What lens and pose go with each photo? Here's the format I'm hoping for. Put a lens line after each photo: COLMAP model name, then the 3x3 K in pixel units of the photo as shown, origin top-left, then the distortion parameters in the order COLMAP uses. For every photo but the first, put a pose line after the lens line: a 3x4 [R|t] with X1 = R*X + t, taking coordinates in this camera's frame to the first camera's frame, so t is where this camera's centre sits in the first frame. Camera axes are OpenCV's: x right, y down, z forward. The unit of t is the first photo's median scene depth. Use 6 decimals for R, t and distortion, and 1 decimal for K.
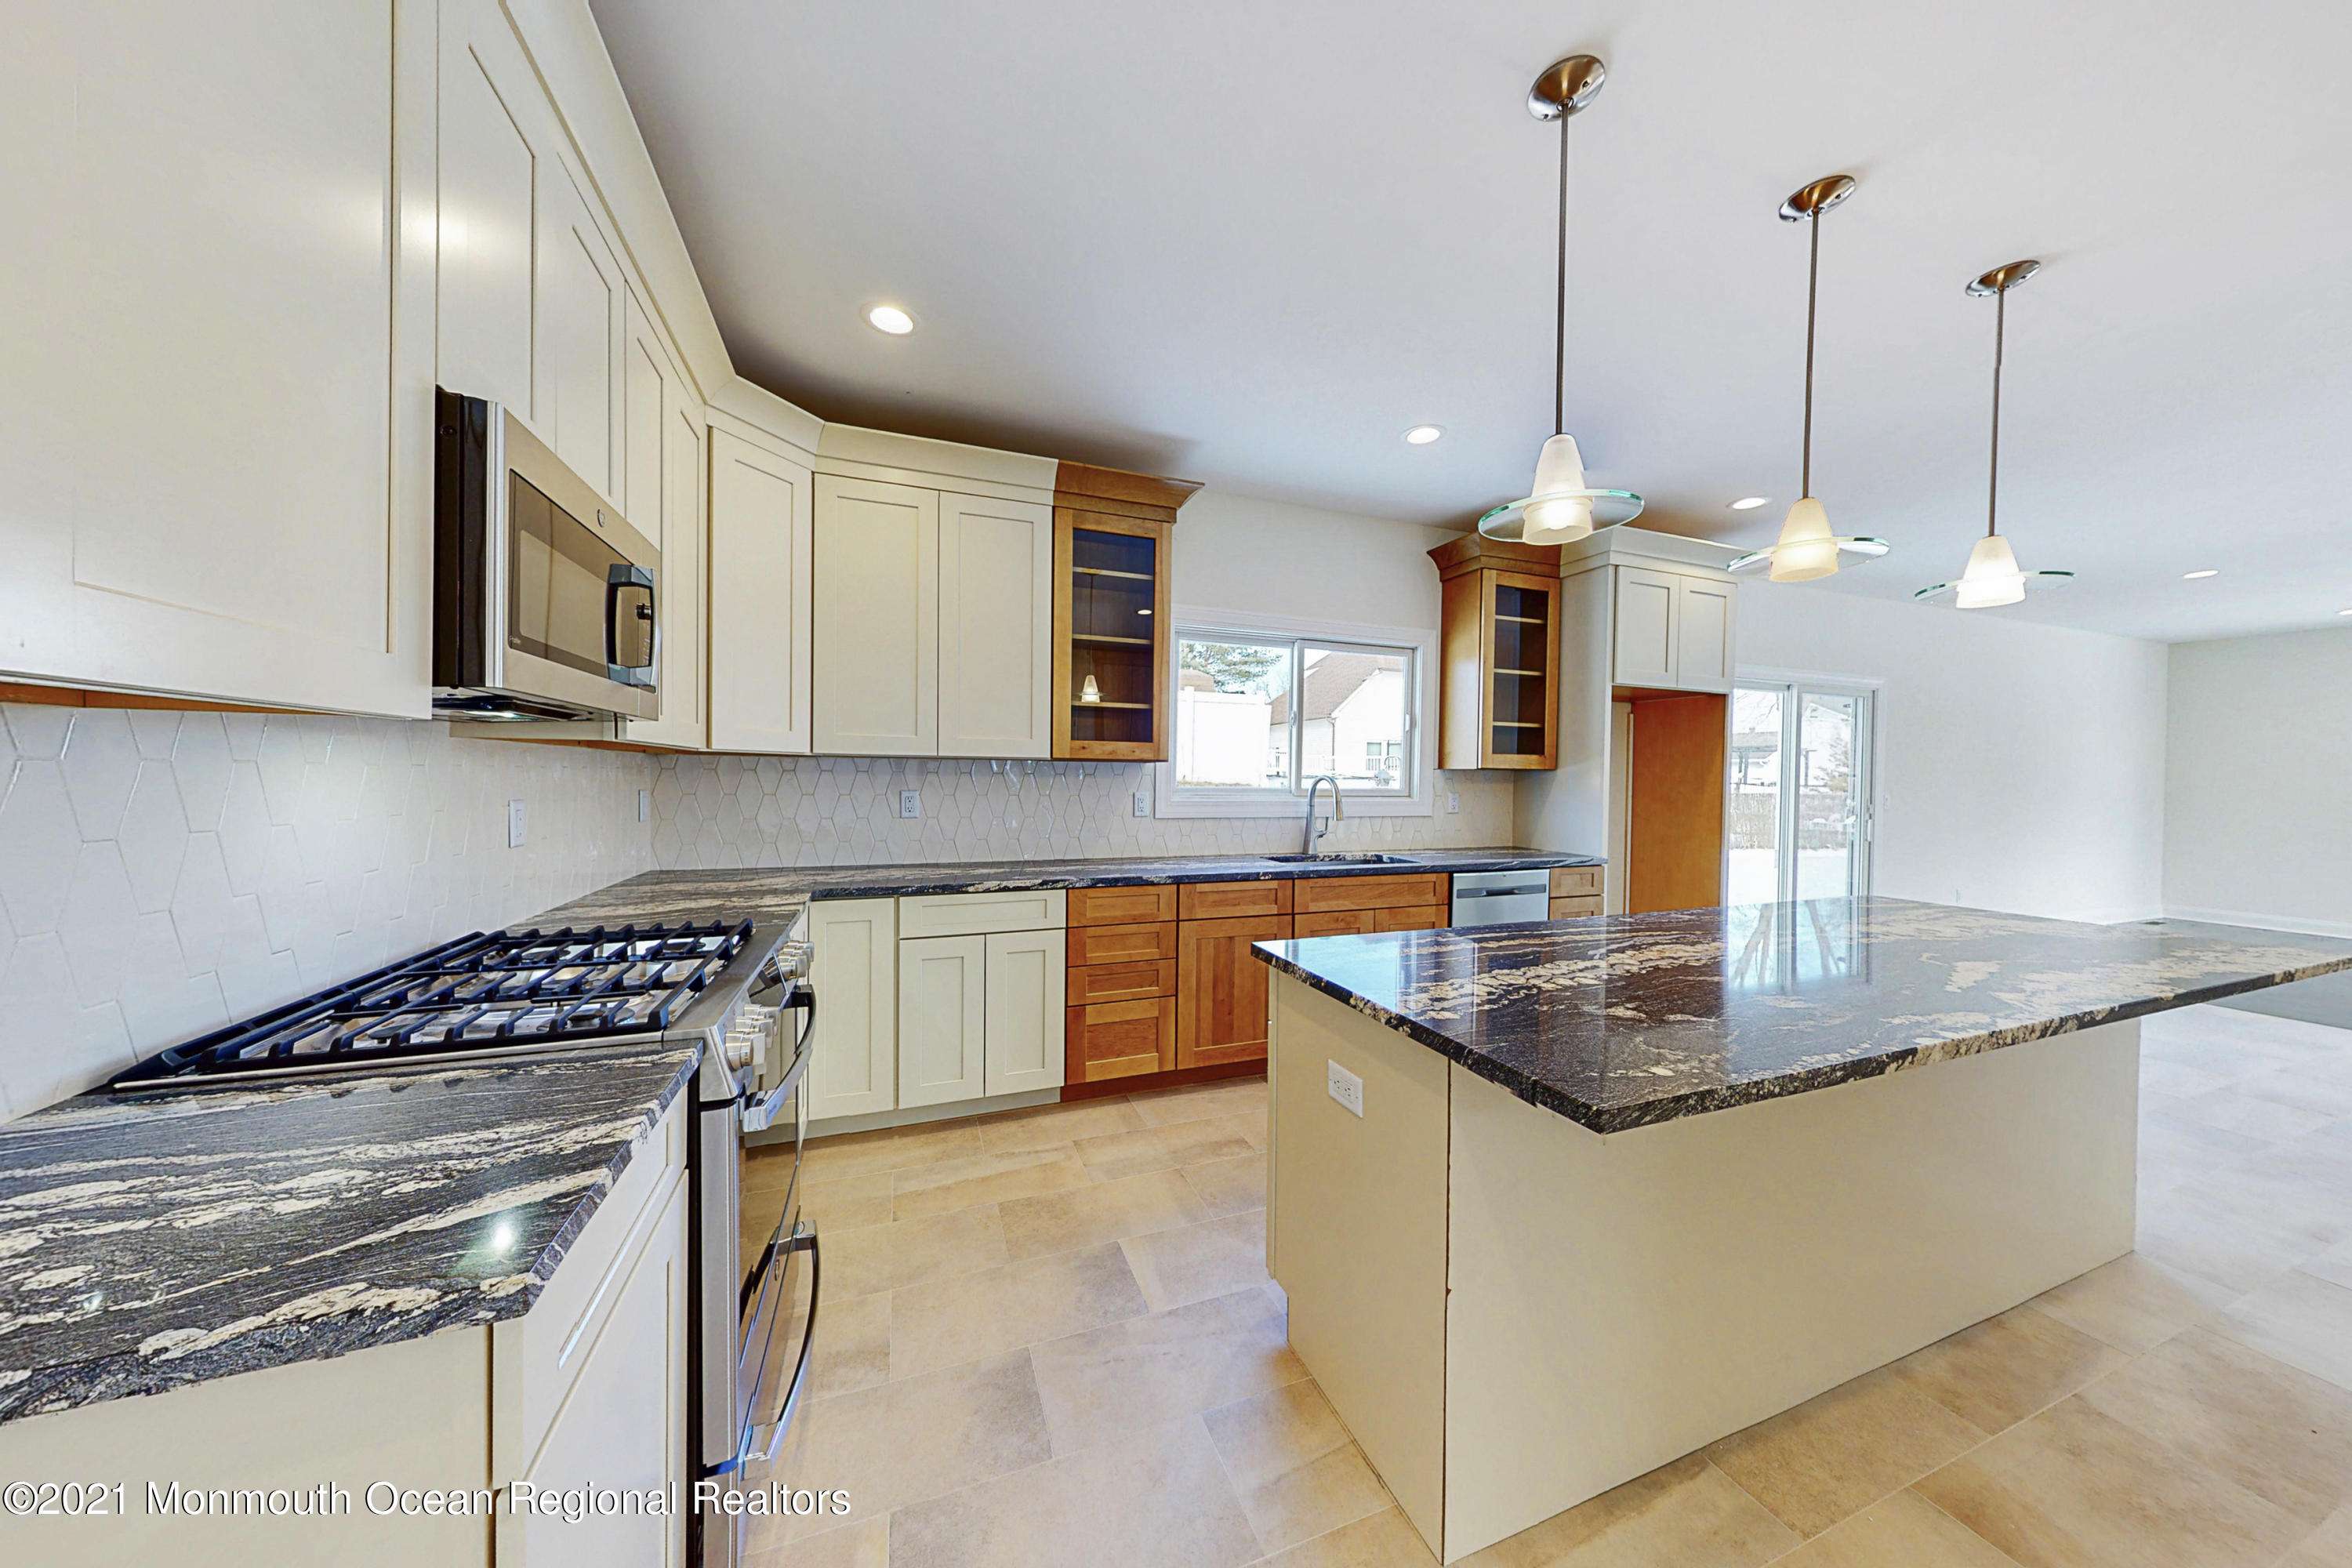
lens RADIAL K [[731.9, 0, 1175.0], [0, 731.9, 785.9], [0, 0, 1]] dist [0.001082, -0.000009]
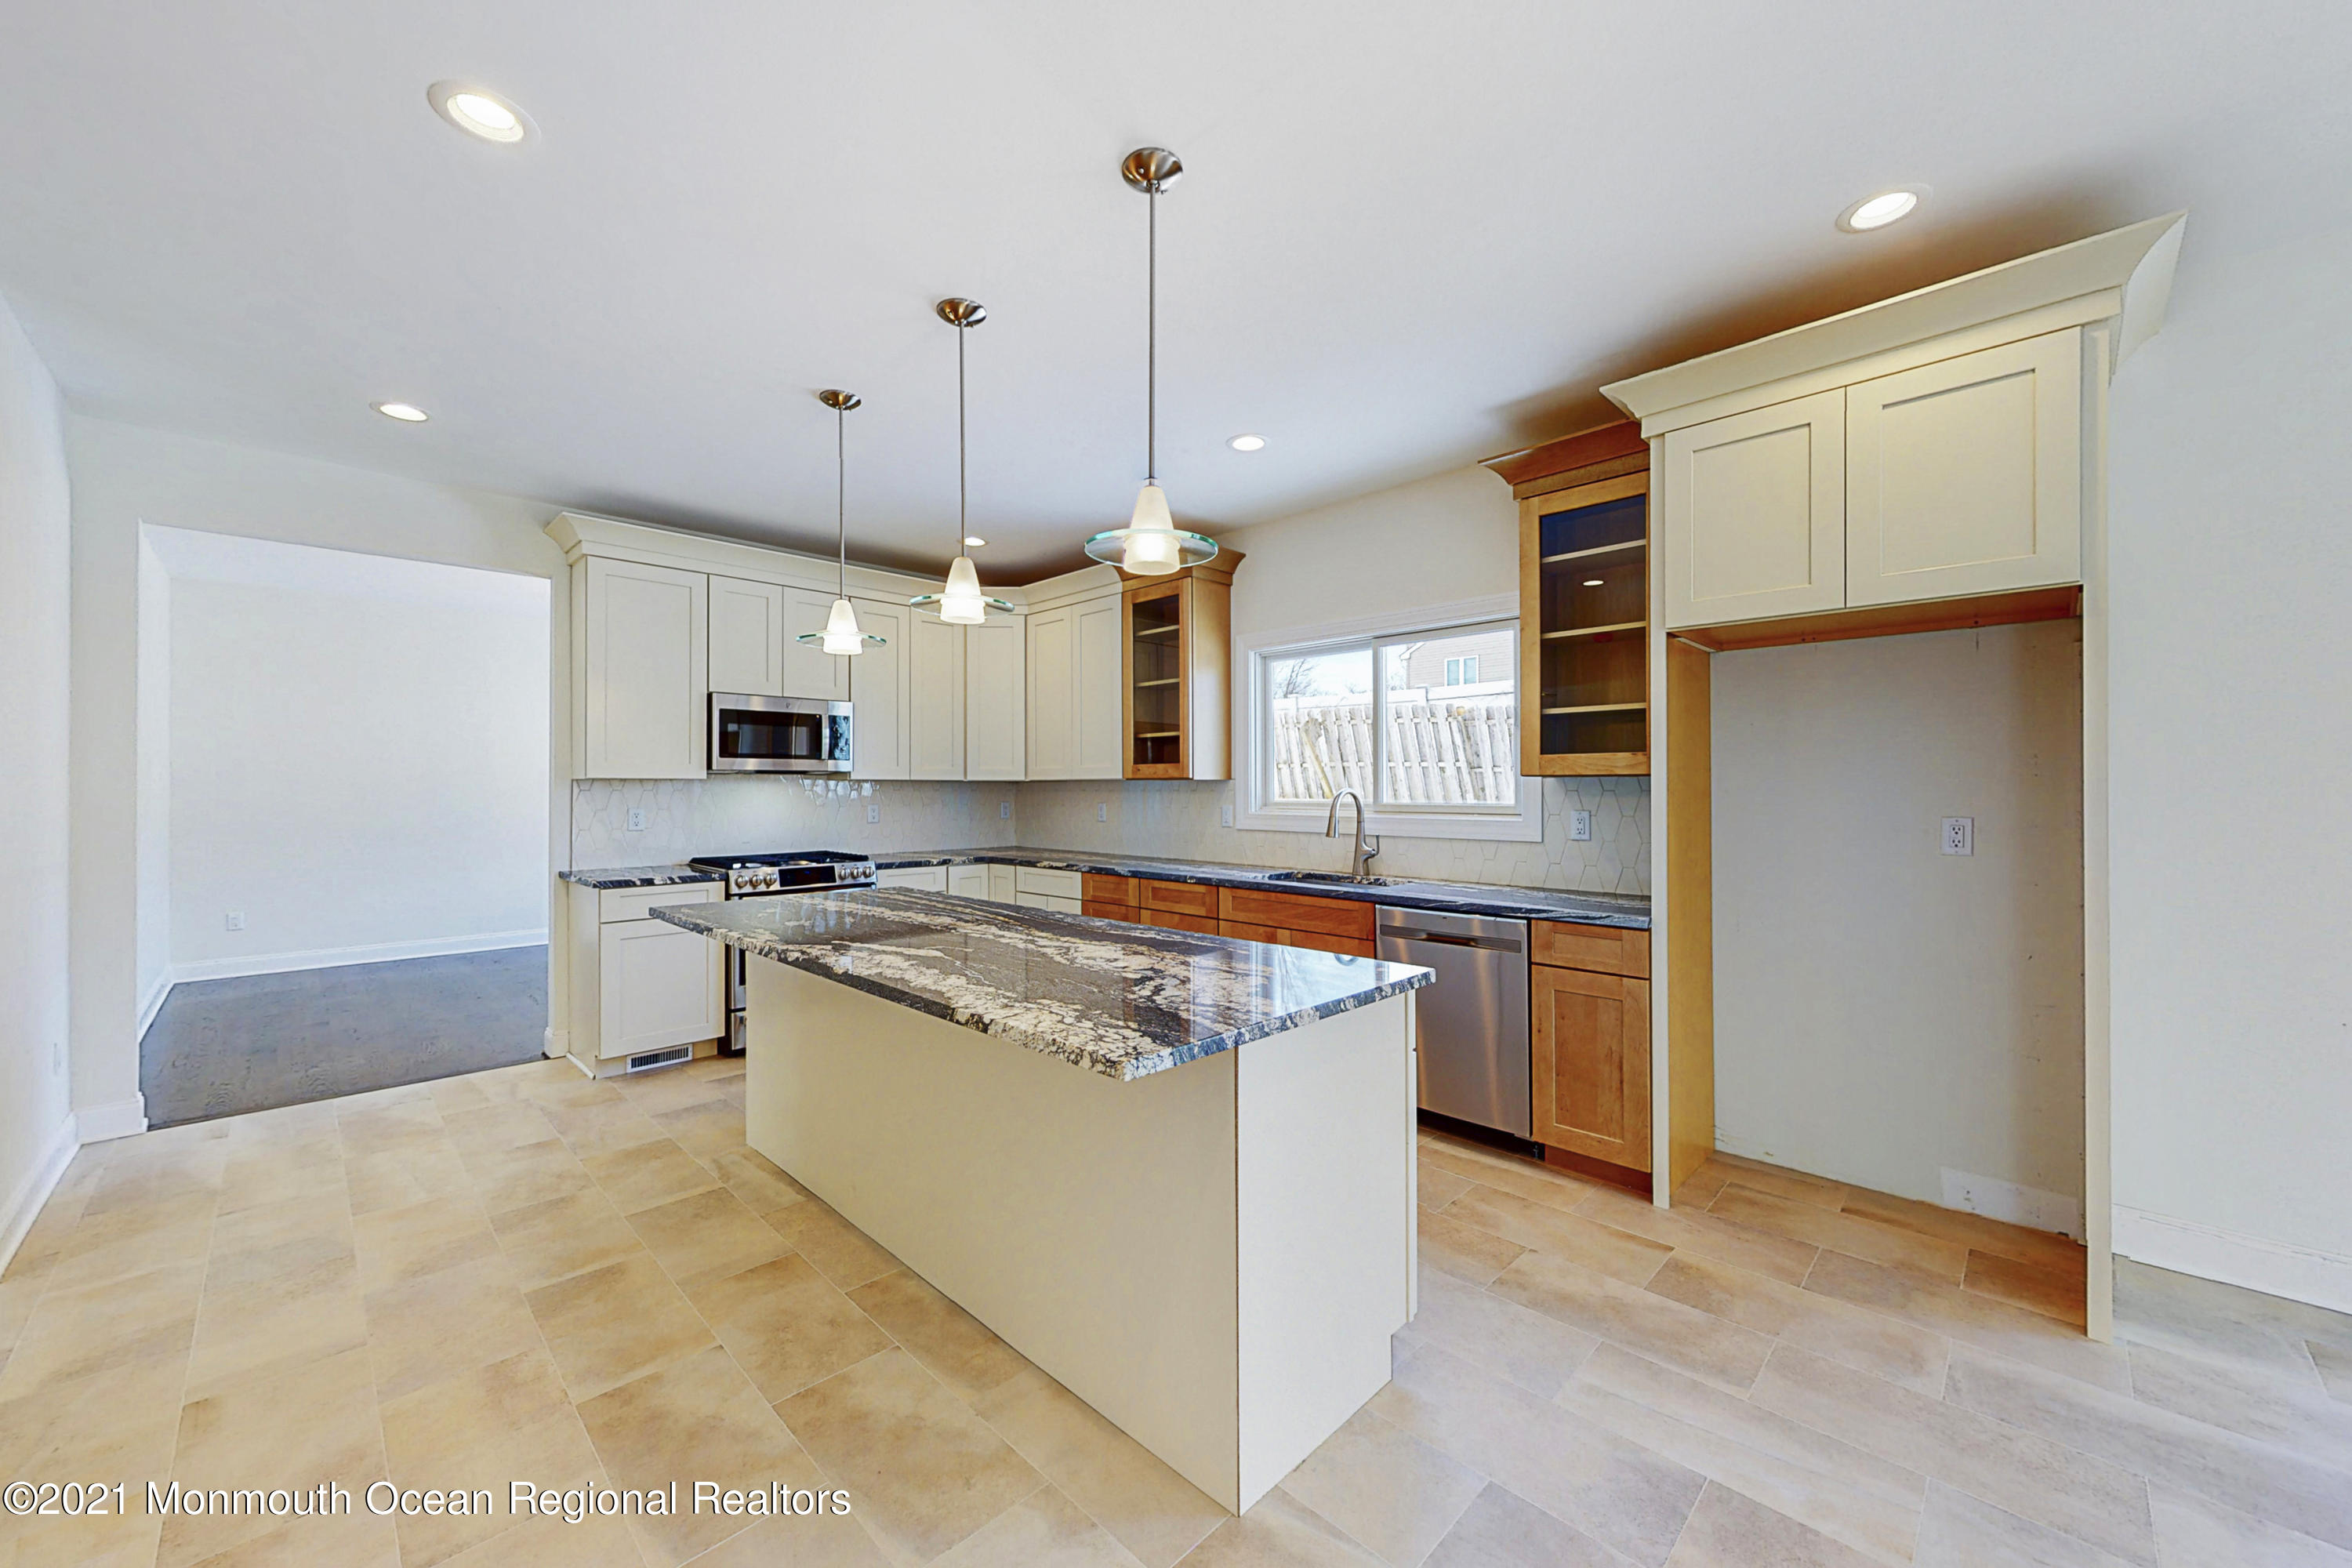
lens RADIAL K [[885.3, 0, 1190.7], [0, 885.3, 788.7], [0, 0, 1]] dist [0.001346, 0.000192]
pose [[0.420971, -0.012078, -0.906994, 1.522028], [-0.005575, 0.999858, -0.015902, 0.006303], [0.907057, 0.011751, 0.420844, 0.479137]]
